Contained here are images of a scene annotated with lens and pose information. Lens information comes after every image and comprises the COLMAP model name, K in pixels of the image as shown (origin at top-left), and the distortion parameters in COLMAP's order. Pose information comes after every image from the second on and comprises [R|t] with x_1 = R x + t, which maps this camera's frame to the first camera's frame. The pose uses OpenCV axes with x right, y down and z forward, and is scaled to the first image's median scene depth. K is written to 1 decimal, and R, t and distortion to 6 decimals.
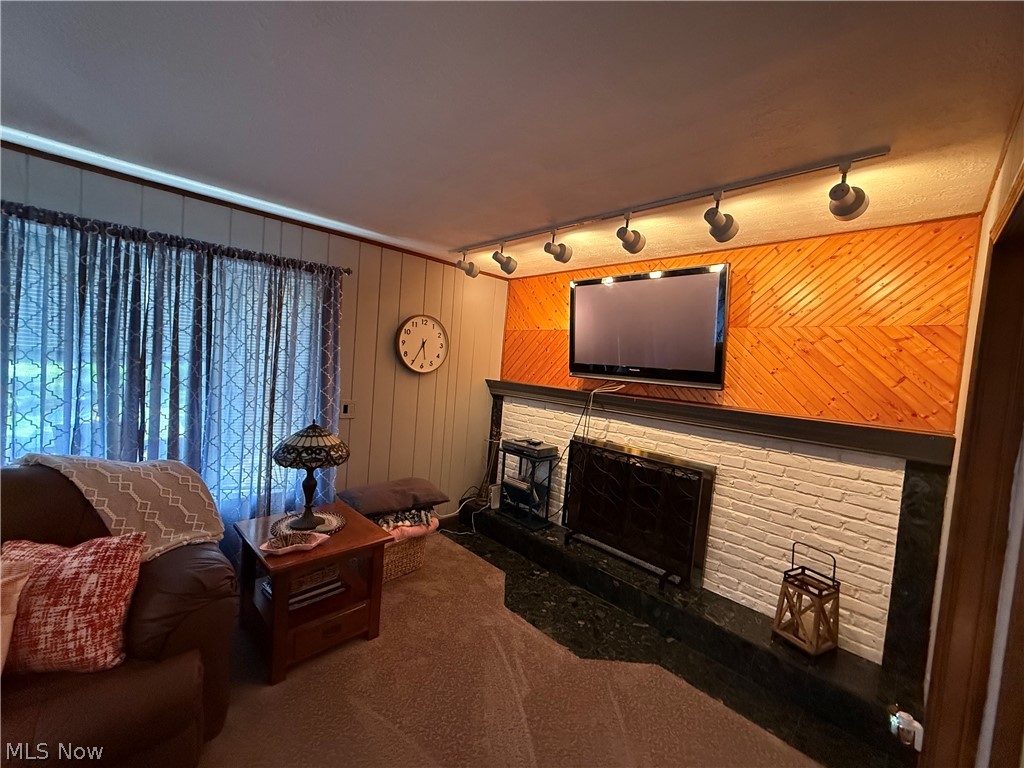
lens RADIAL K [[407.8, 0, 512.0], [0, 407.8, 384.0], [0, 0, 1]] dist [0.000768, -0.000045]
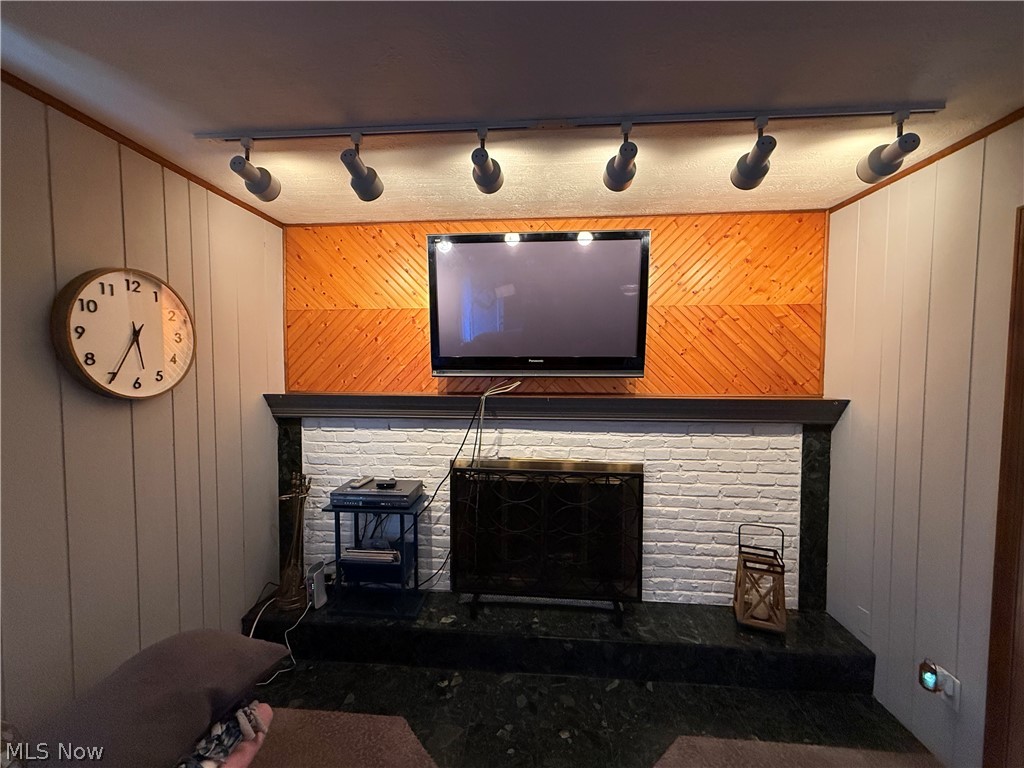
lens RADIAL K [[407.8, 0, 512.0], [0, 407.8, 384.0], [0, 0, 1]] dist [0.000768, -0.000045]
pose [[0.751512, -0.103732, 0.651514, -0.294037], [0.086821, 0.994523, 0.058199, -0.048695], [-0.653982, 0.012827, 0.756401, 0.556865]]
